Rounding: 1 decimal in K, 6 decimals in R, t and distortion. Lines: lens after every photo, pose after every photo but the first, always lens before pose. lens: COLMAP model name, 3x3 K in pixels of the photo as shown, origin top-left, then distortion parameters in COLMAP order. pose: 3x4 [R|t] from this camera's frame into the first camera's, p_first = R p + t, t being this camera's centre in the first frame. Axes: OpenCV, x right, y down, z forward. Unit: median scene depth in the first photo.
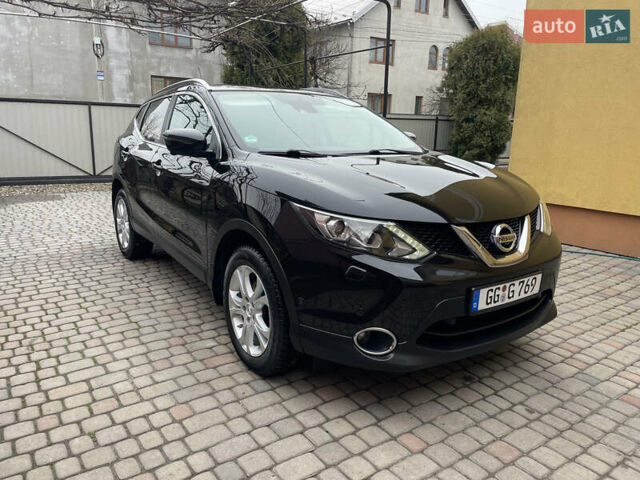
lens RADIAL K [[479.7, 0, 320.0], [0, 479.7, 240.0], [0, 0, 1]] dist [-0.000870, -0.004825]
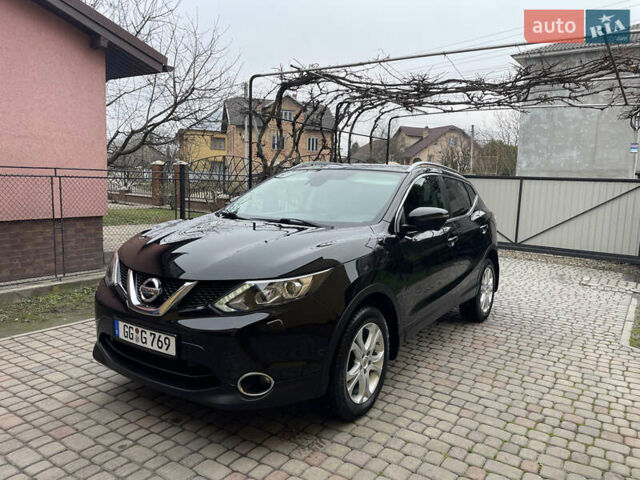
lens RADIAL K [[479.7, 0, 320.0], [0, 479.7, 240.0], [0, 0, 1]] dist [-0.000870, -0.004825]
pose [[0.379140, 0.099671, -0.919956, 1.572919], [-0.233696, 0.972268, 0.009026, -0.227297], [0.895343, 0.211568, 0.391918, 0.860201]]
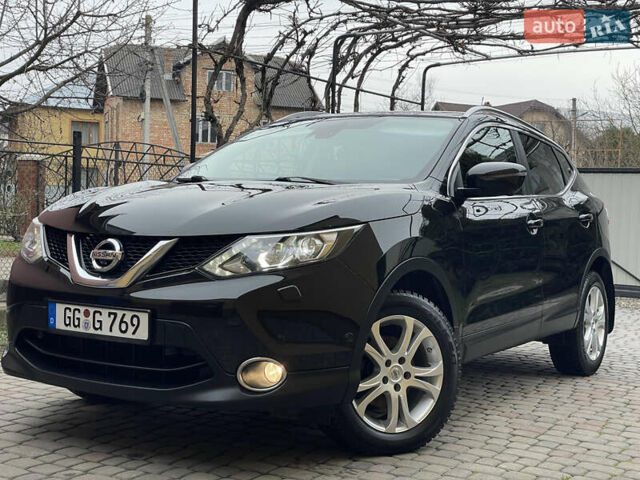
lens RADIAL K [[934.4, 0, 320.0], [0, 934.4, 240.0], [0, 0, 1]] dist [0.023593, 0.044739]
pose [[0.413625, 0.018916, -0.910251, 1.952814], [-0.228382, 0.969974, -0.083621, 0.020643], [0.881338, 0.242472, 0.405526, 0.644177]]
